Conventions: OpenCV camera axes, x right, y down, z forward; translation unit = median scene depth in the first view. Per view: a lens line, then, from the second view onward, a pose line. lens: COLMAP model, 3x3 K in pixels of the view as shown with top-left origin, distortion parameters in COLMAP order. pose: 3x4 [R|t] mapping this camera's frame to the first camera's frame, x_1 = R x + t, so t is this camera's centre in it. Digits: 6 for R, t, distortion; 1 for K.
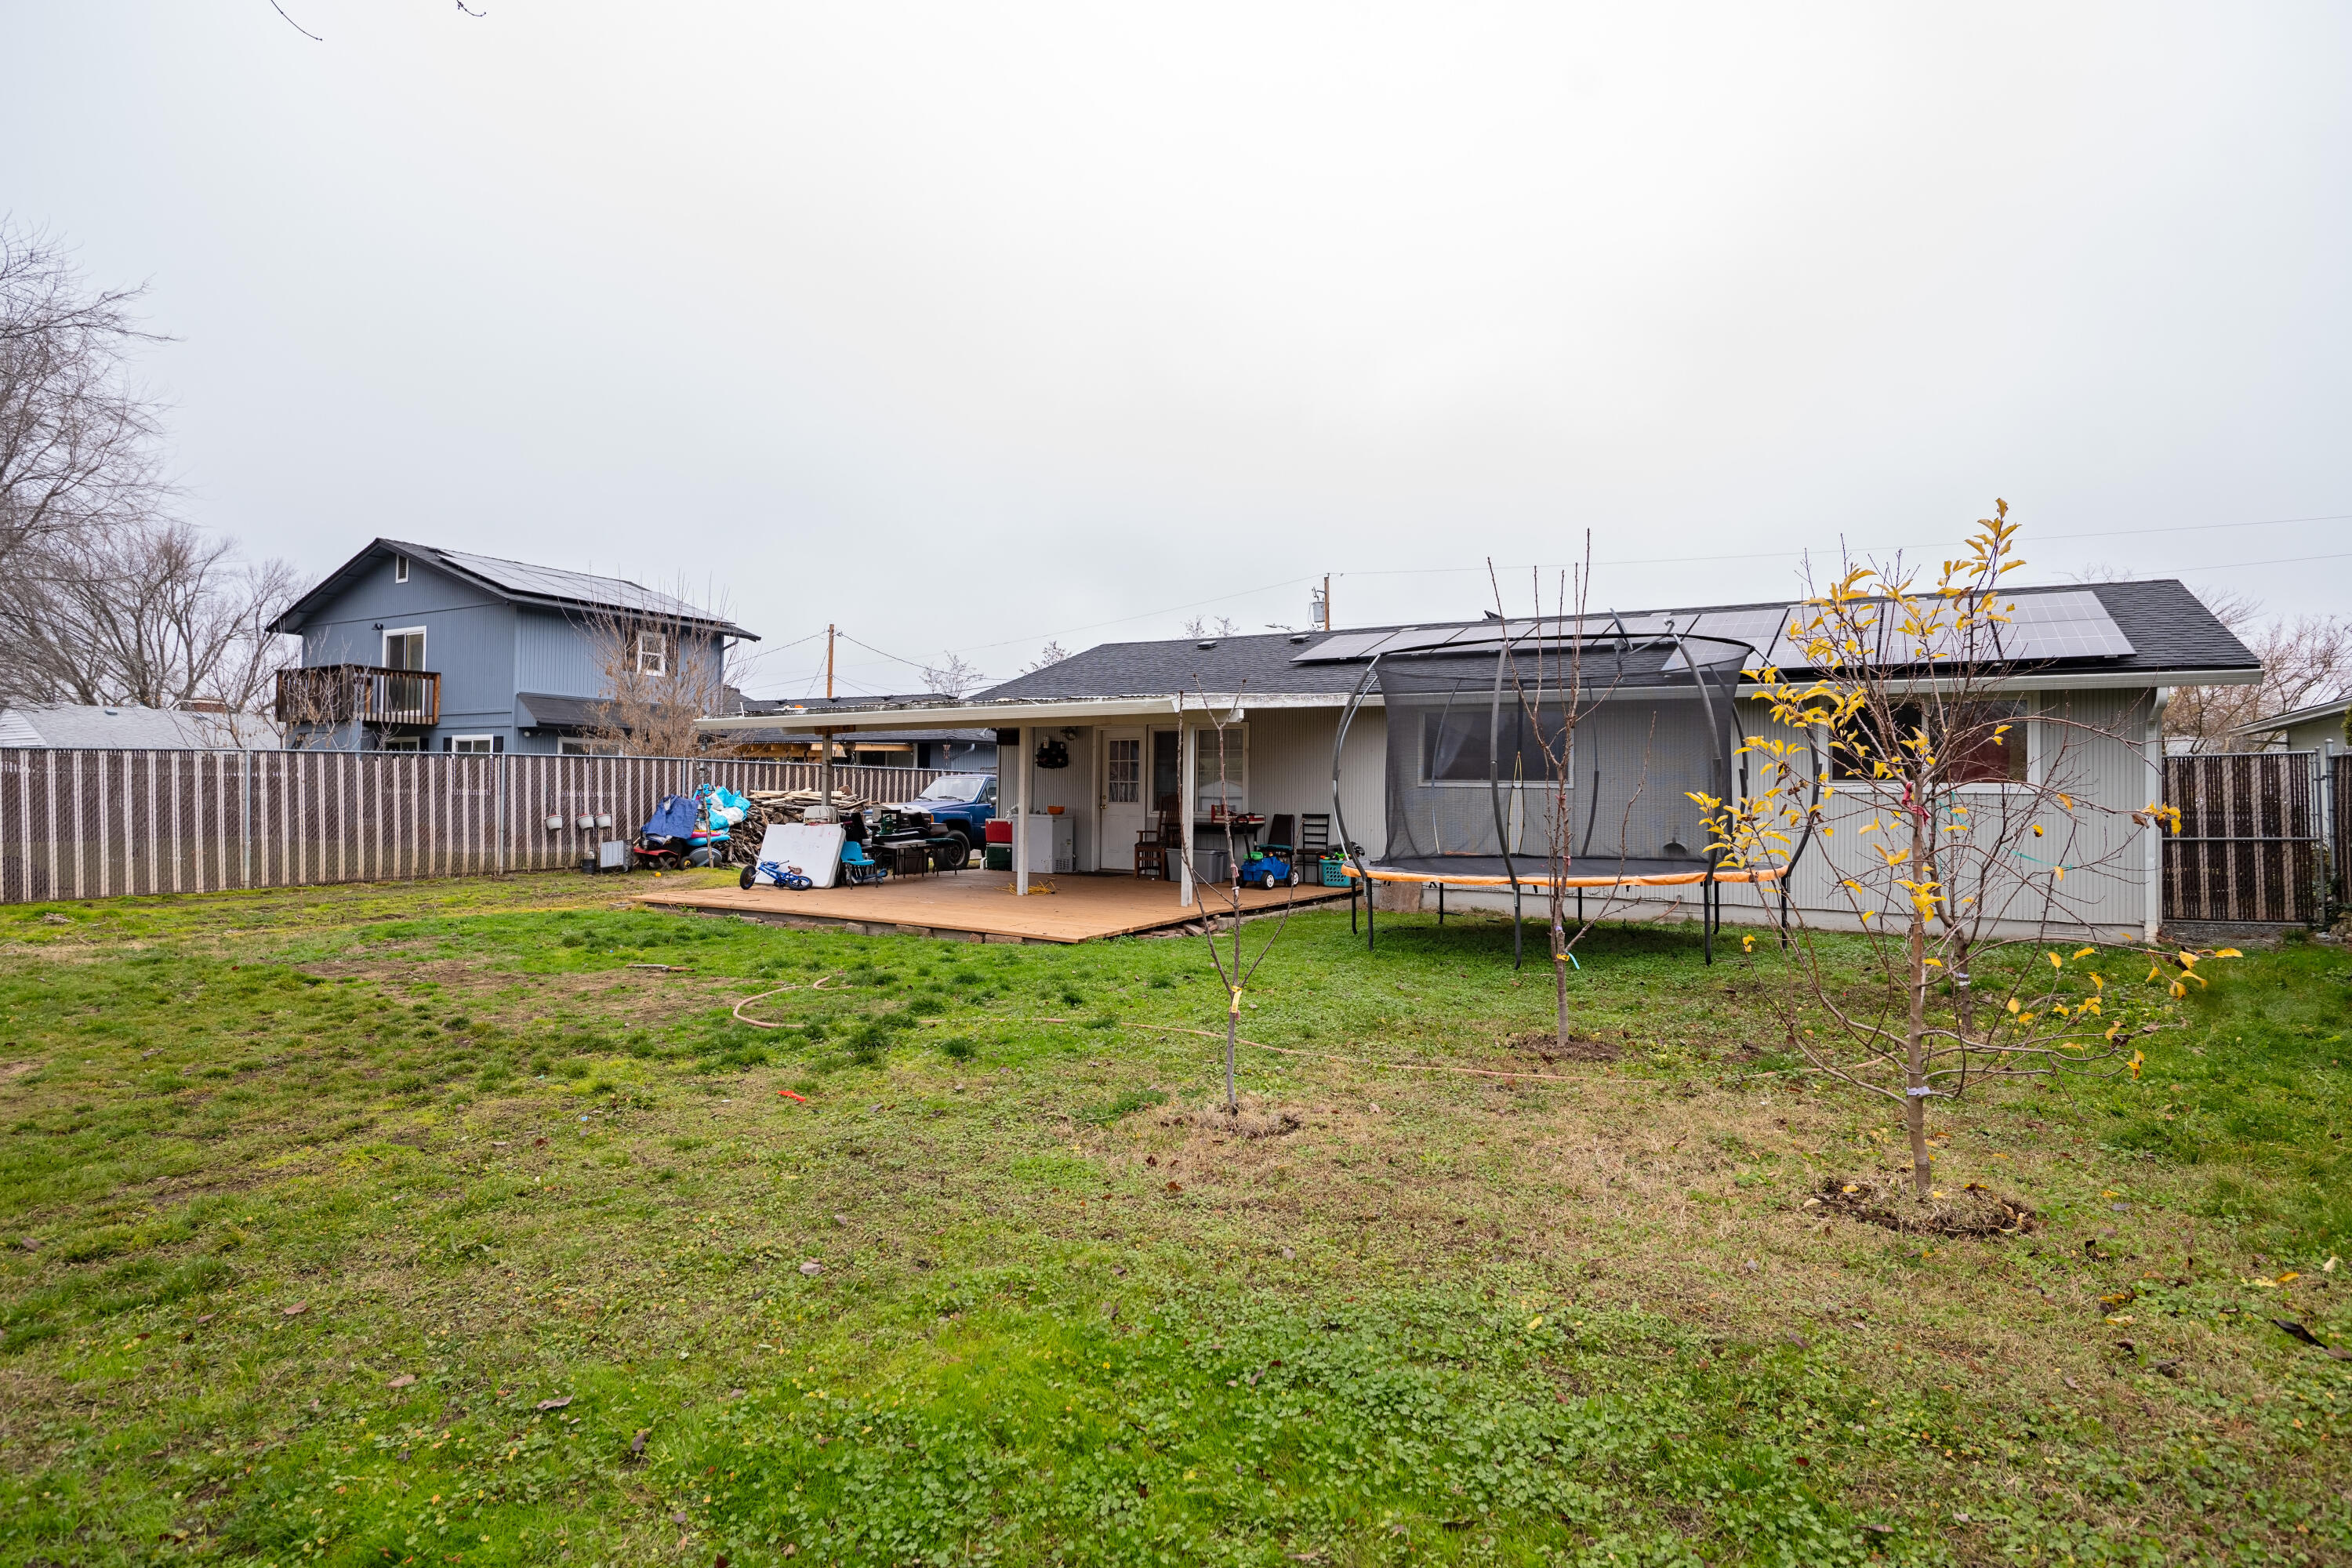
lens RADIAL K [[1242.5, 0, 1176.0], [0, 1242.5, 784.0], [0, 0, 1]] dist [0.000546, 0.000125]
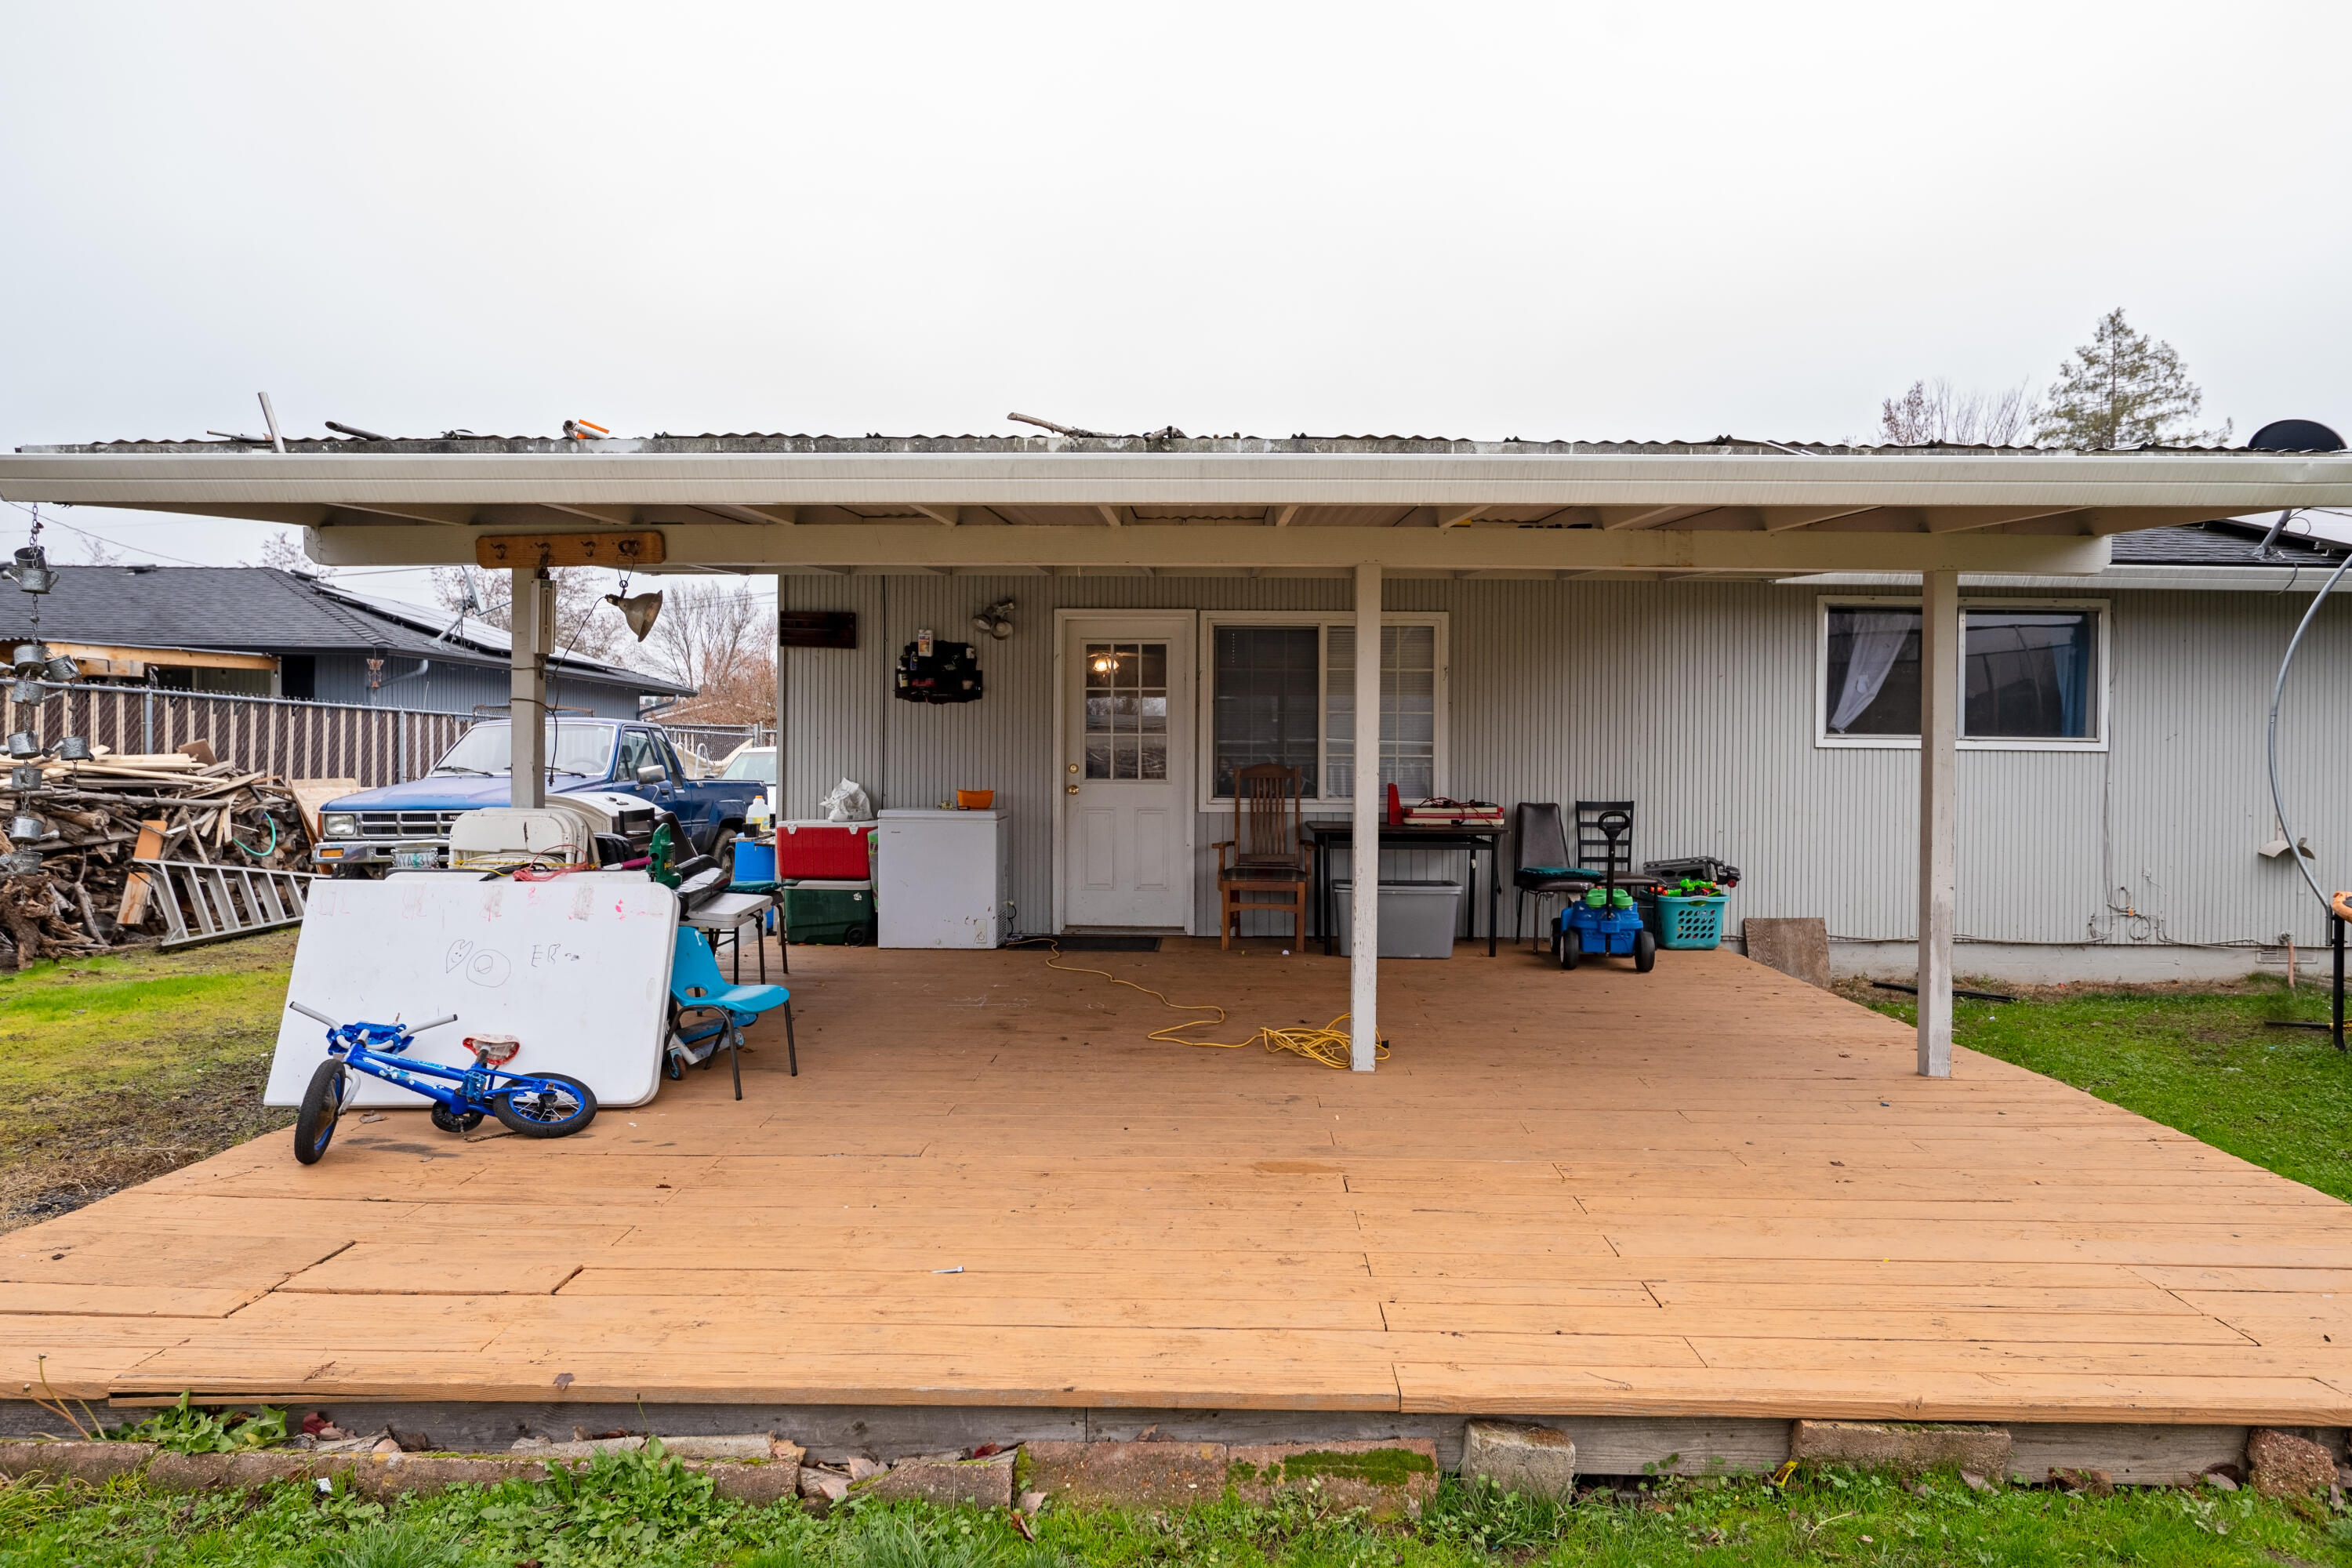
lens RADIAL K [[1349.5, 0, 1219.6], [0, 1349.5, 784.1], [0, 0, 1]] dist [-0.001794, -0.000185]
pose [[0.853246, -0.012570, 0.521358, -0.268787], [-0.003275, 0.999561, 0.029459, 0.001634], [-0.521499, -0.026844, 0.852830, 0.554026]]
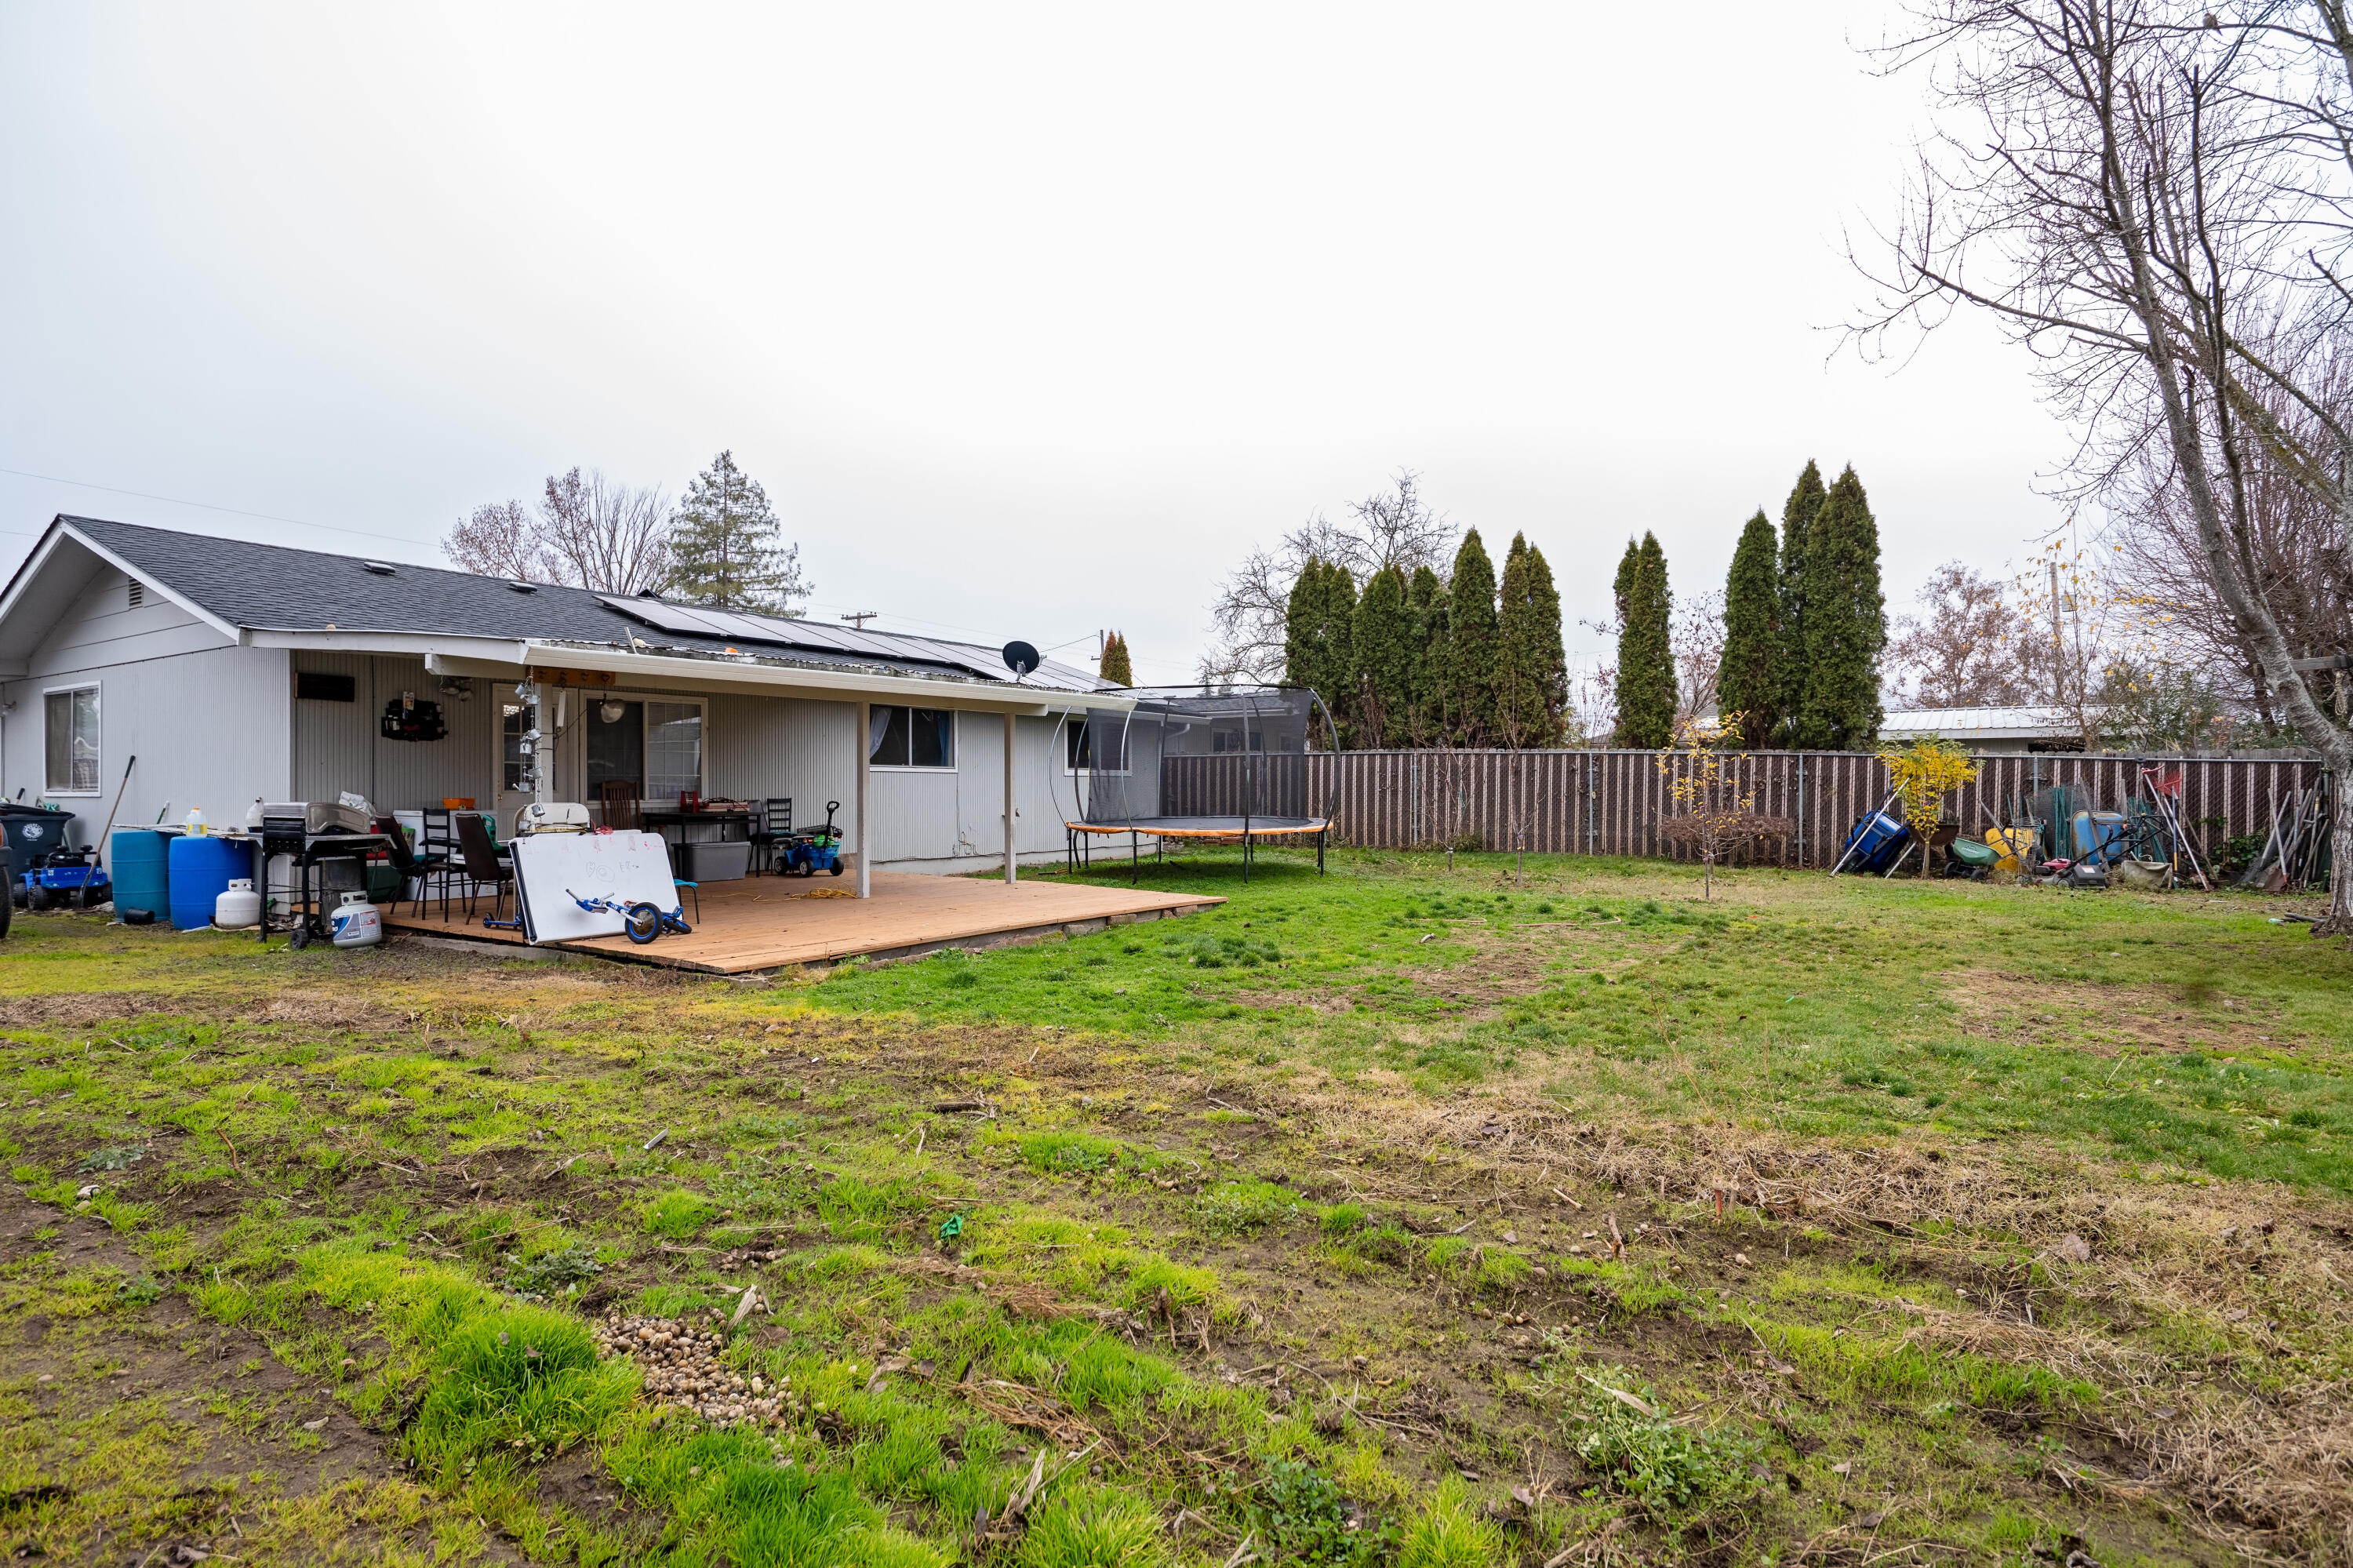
lens RADIAL K [[1243.1, 0, 1176.5], [0, 1243.1, 784.0], [0, 0, 1]] dist [0.000546, 0.000125]
pose [[0.031428, -0.010303, 0.999453, -0.763397], [-0.008814, 0.999905, 0.010585, -0.000116], [-0.999467, -0.009142, 0.031334, 0.586993]]
